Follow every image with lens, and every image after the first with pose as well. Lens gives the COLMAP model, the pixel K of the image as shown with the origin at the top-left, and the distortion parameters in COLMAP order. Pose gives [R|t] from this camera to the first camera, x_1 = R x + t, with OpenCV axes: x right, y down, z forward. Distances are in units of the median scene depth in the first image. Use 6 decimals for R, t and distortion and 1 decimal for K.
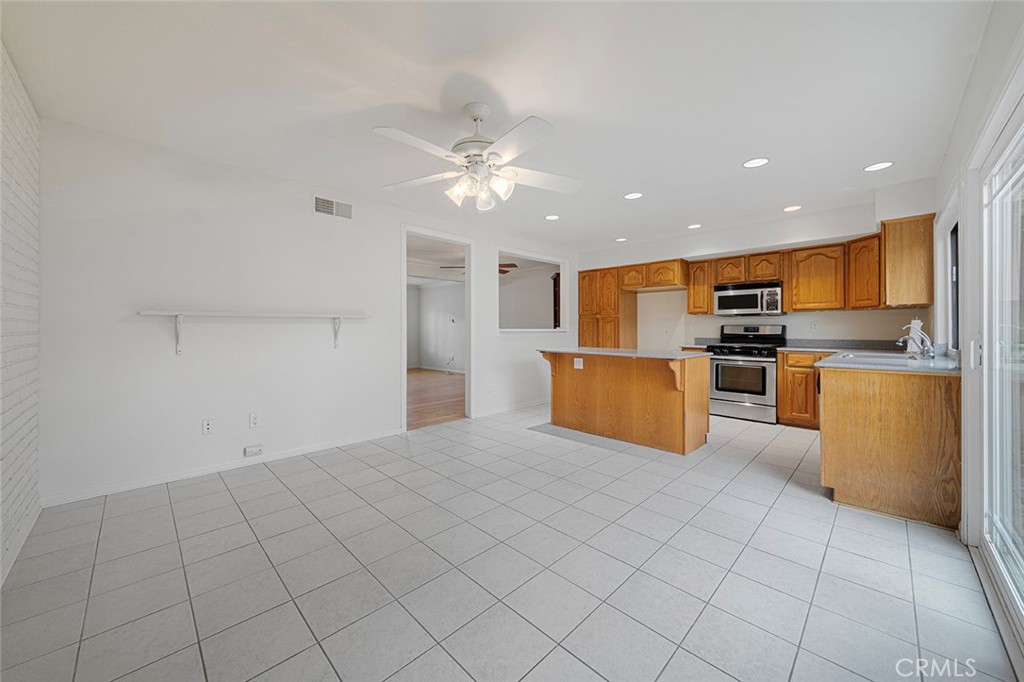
lens RADIAL K [[374.6, 0, 510.1], [0, 374.6, 338.6], [0, 0, 1]] dist [0.000026, -0.000377]
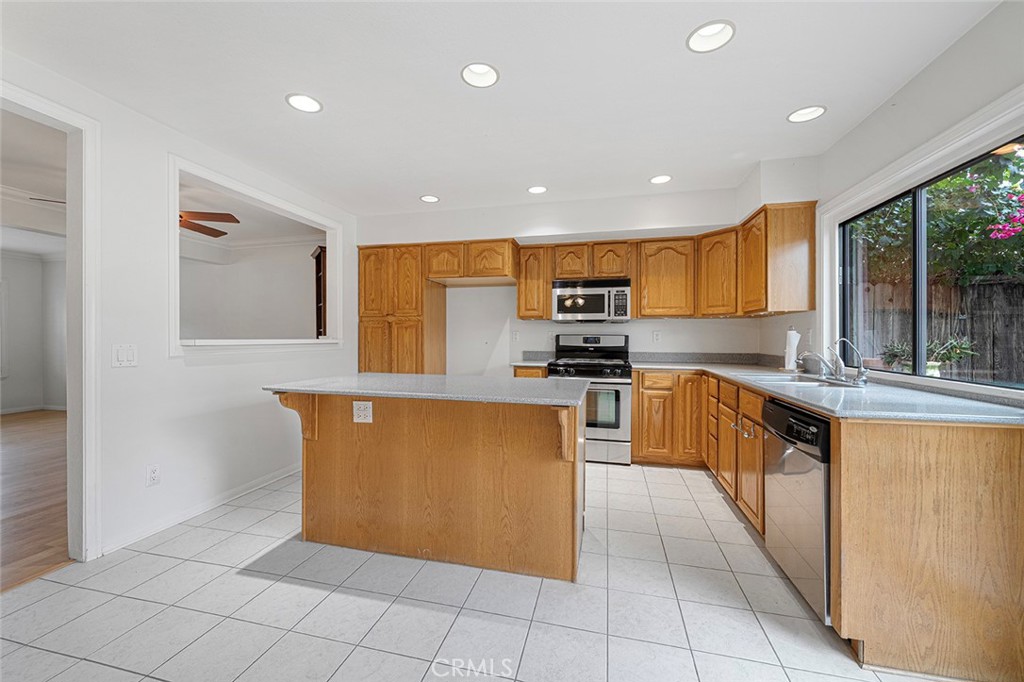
lens RADIAL K [[409.3, 0, 505.9], [0, 409.3, 337.0], [0, 0, 1]] dist [0.000992, 0.000063]
pose [[0.859746, 0.002572, 0.510715, 0.061200], [0.009110, 0.999751, -0.020371, -0.016471], [-0.510640, 0.022167, 0.859509, 0.387355]]
